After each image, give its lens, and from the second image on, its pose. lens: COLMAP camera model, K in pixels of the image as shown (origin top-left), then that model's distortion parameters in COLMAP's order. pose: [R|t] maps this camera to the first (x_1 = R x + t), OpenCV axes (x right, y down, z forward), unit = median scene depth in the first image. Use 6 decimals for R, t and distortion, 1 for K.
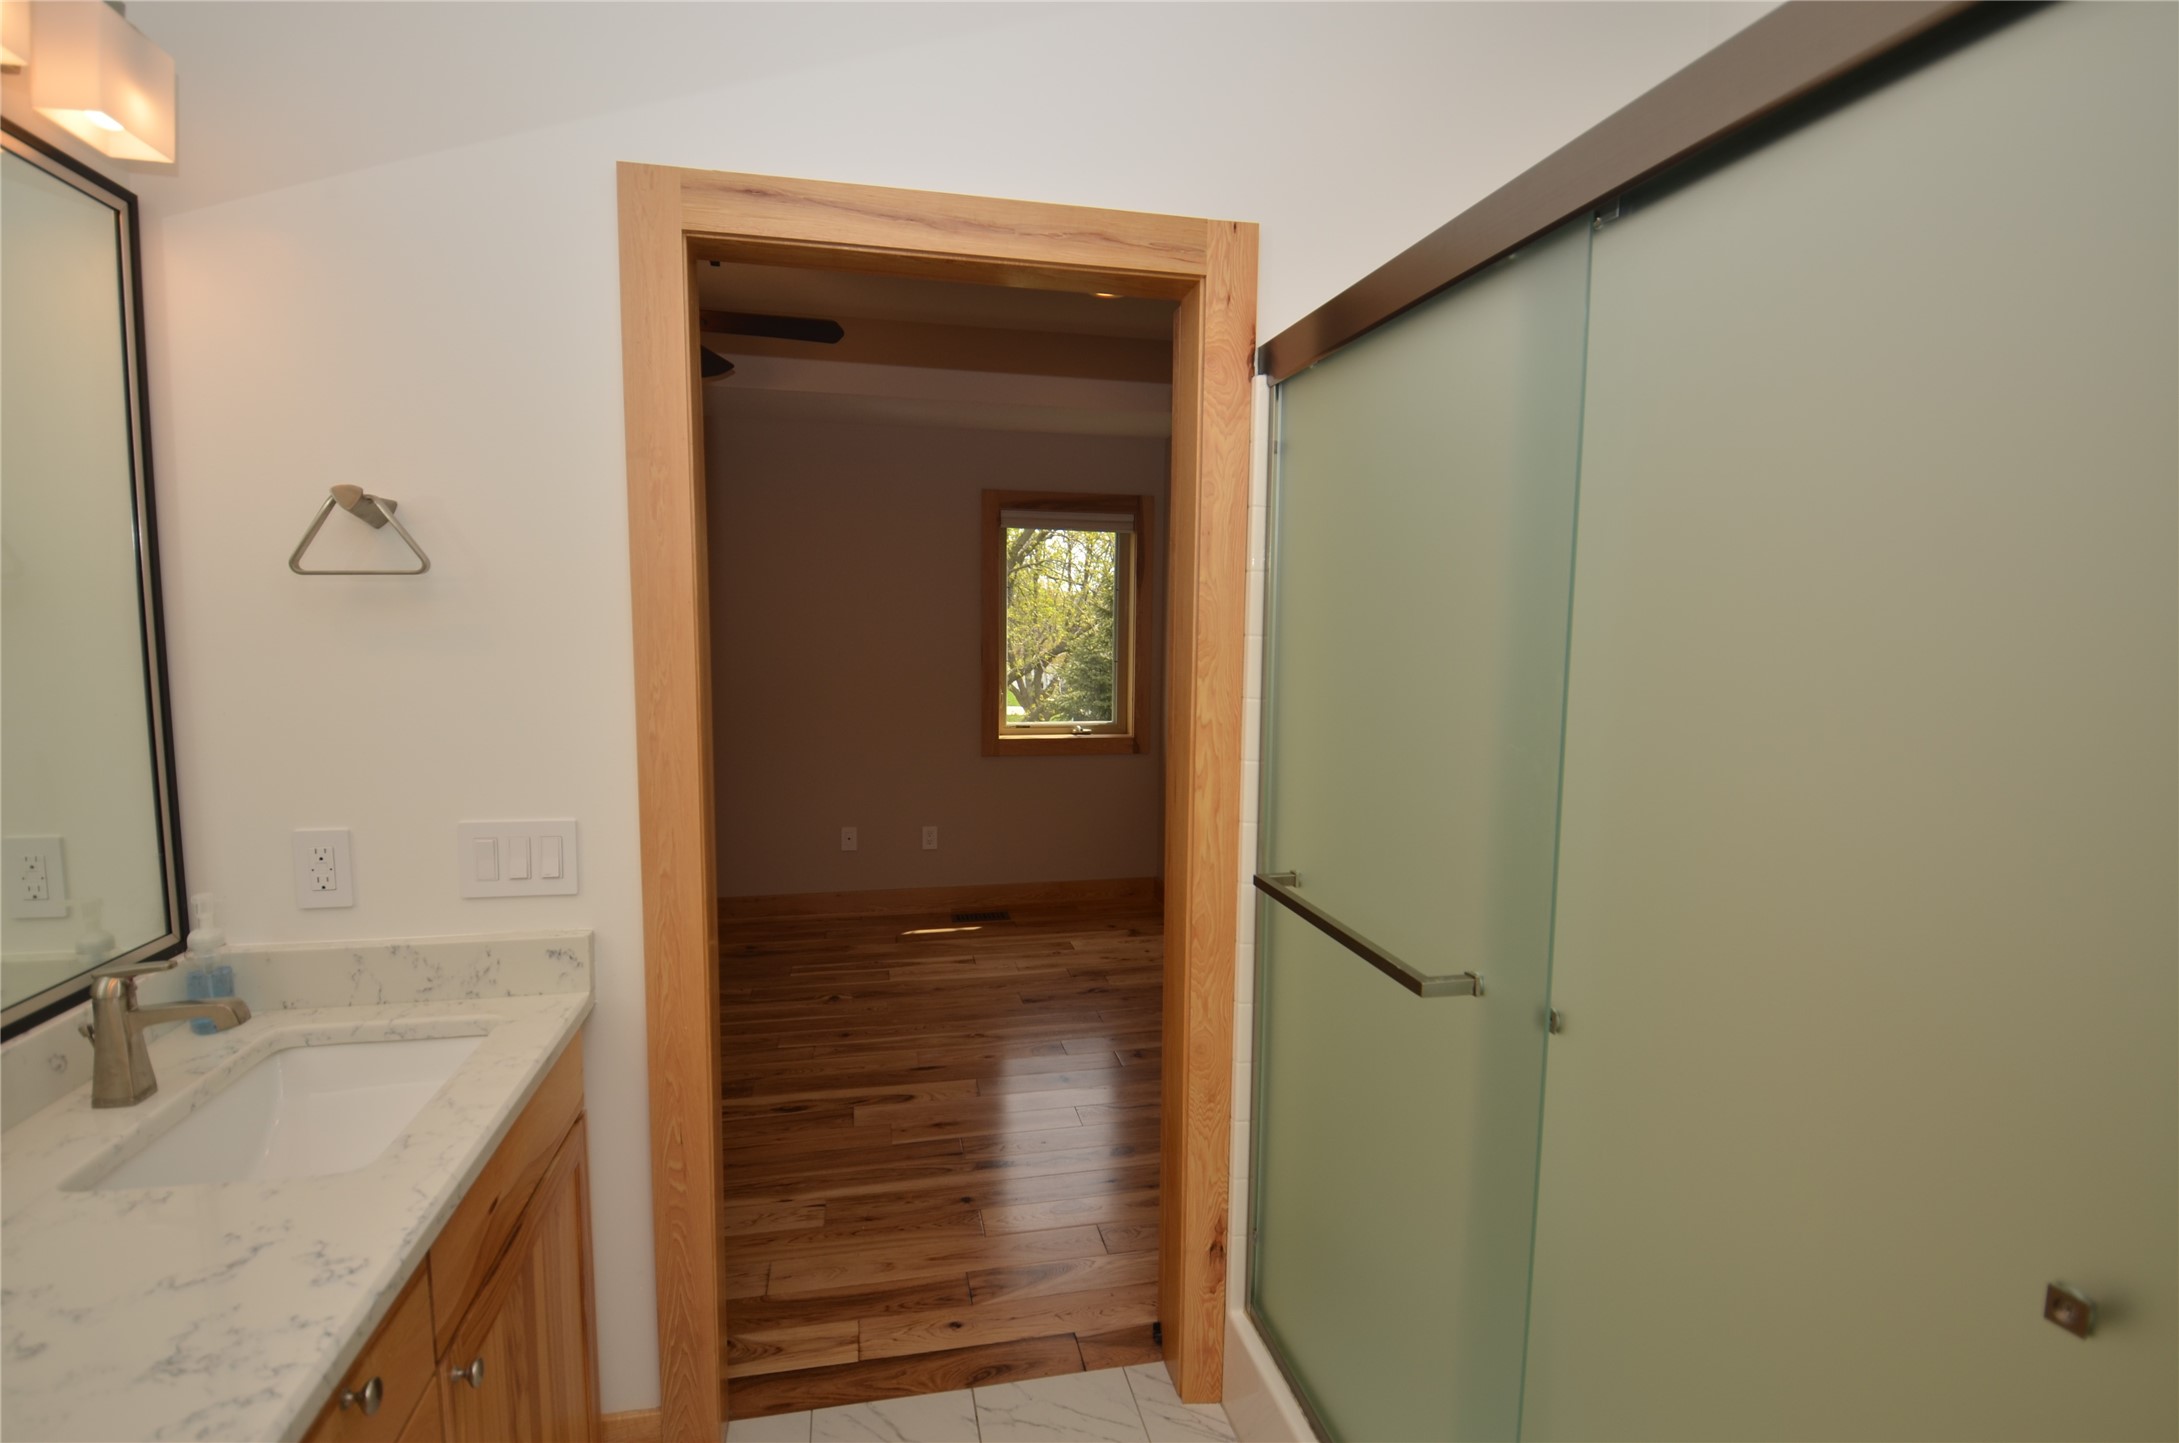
lens RADIAL K [[1043.2, 0, 1098.3], [0, 1043.2, 730.0], [0, 0, 1]] dist [-0.000151, -0.020426]
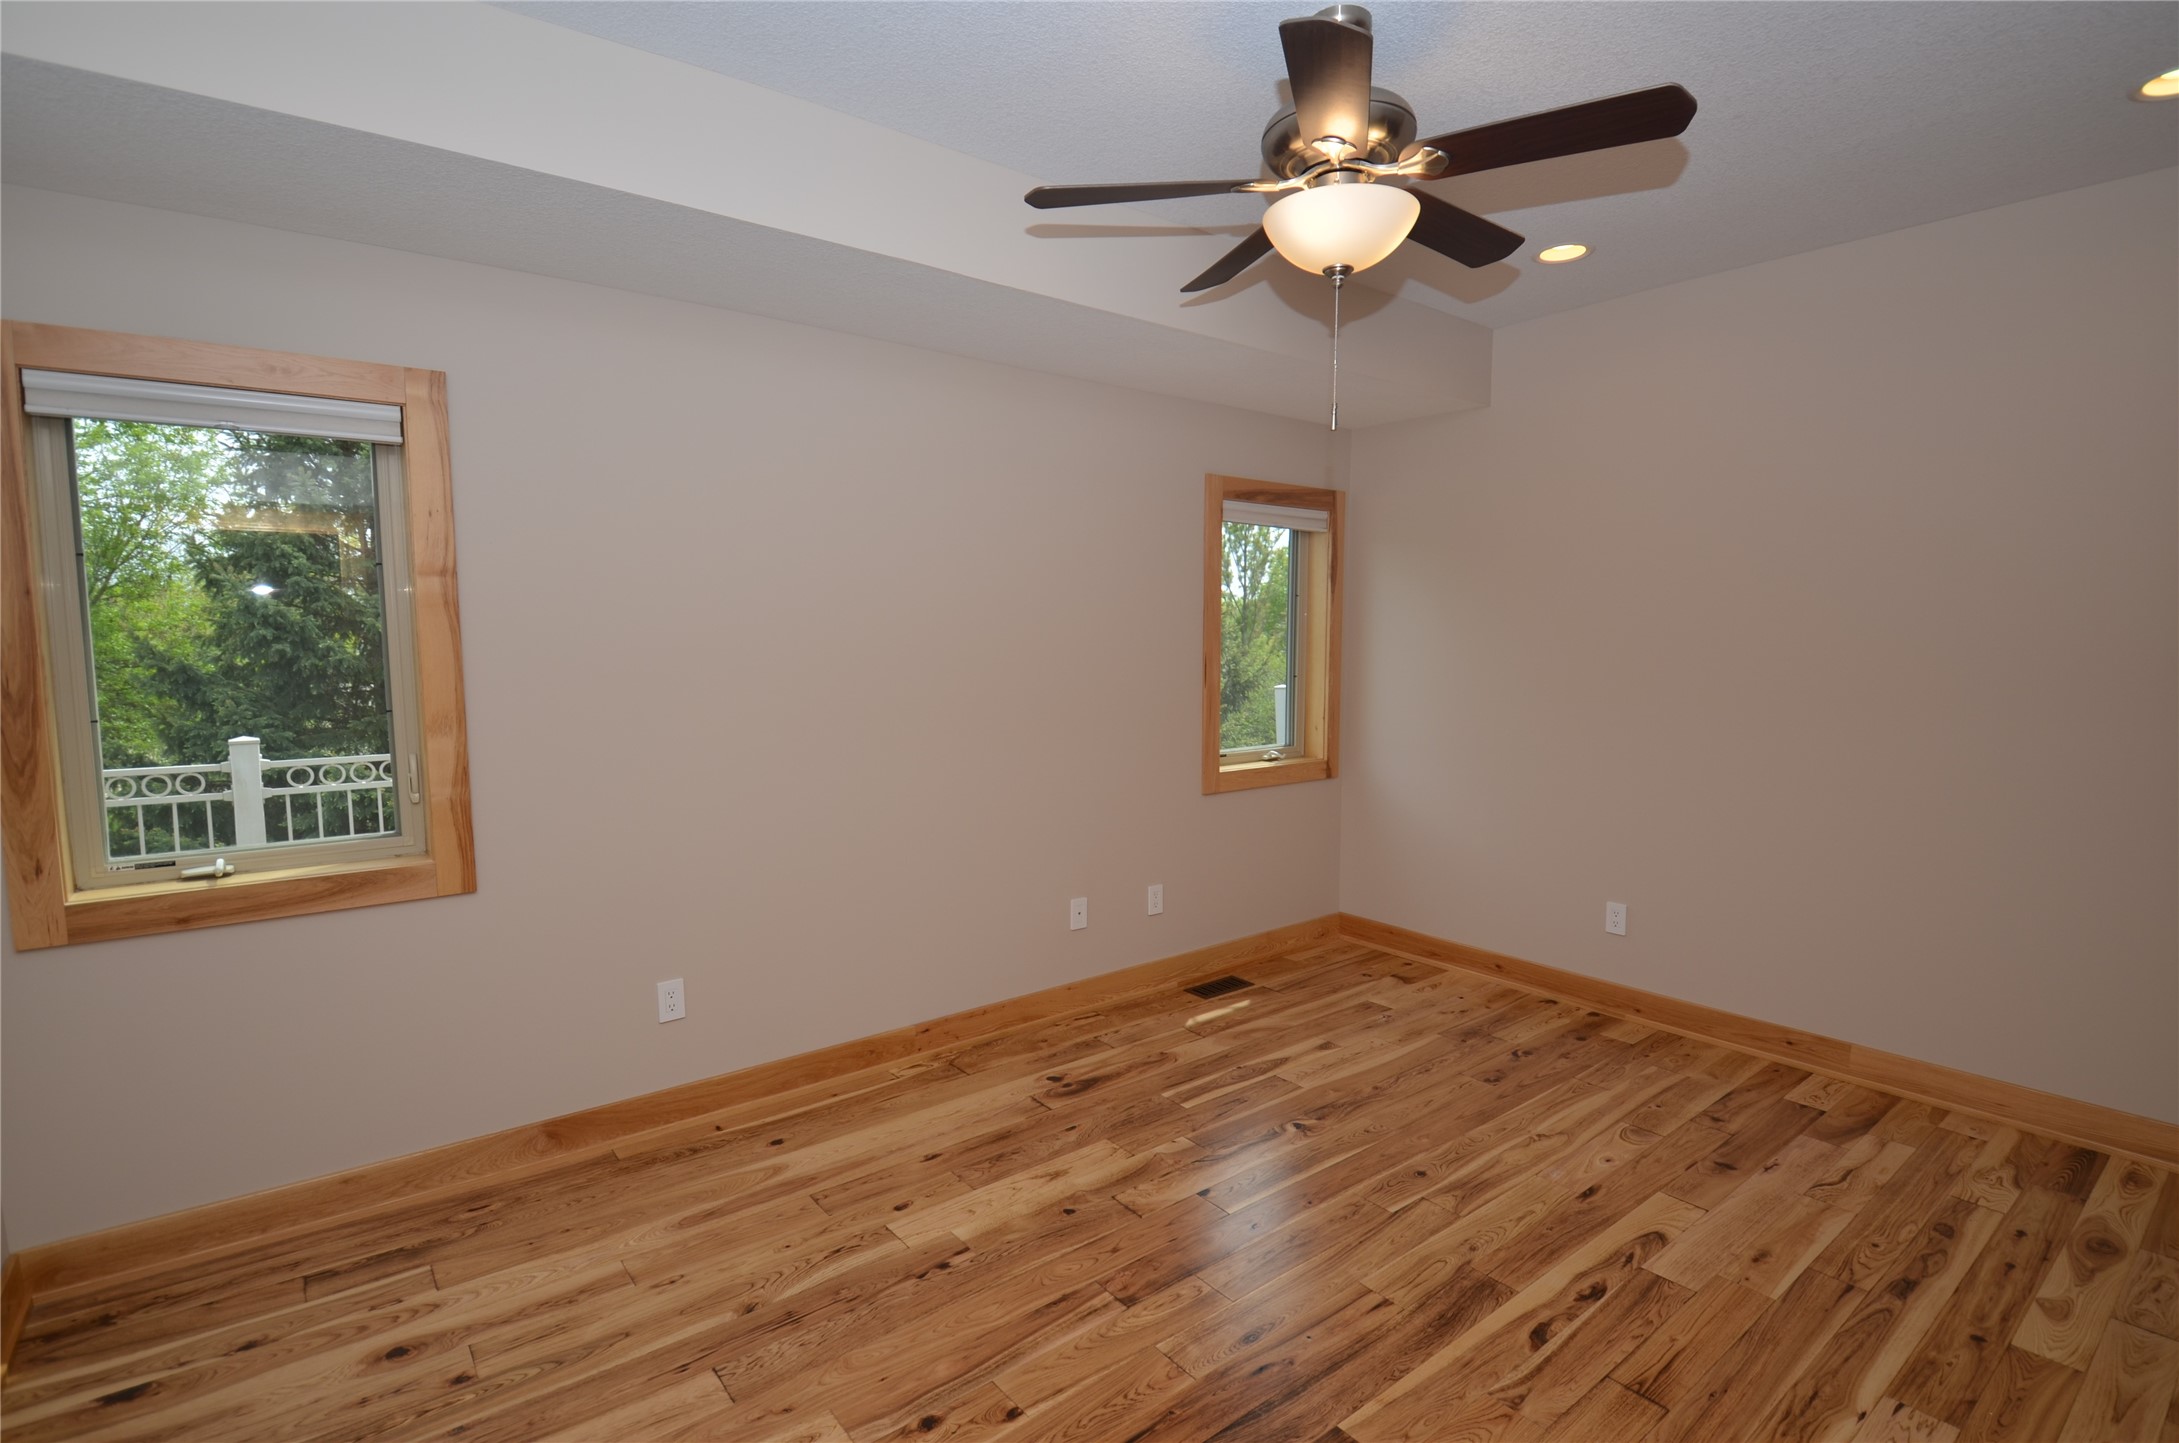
lens RADIAL K [[1043.2, 0, 1098.3], [0, 1043.2, 730.0], [0, 0, 1]] dist [-0.000151, -0.020426]
pose [[0.899893, -0.049210, 0.433325, -0.641767], [0.050304, 0.998694, 0.008948, -0.044635], [-0.433199, 0.013746, 0.901193, 0.335163]]
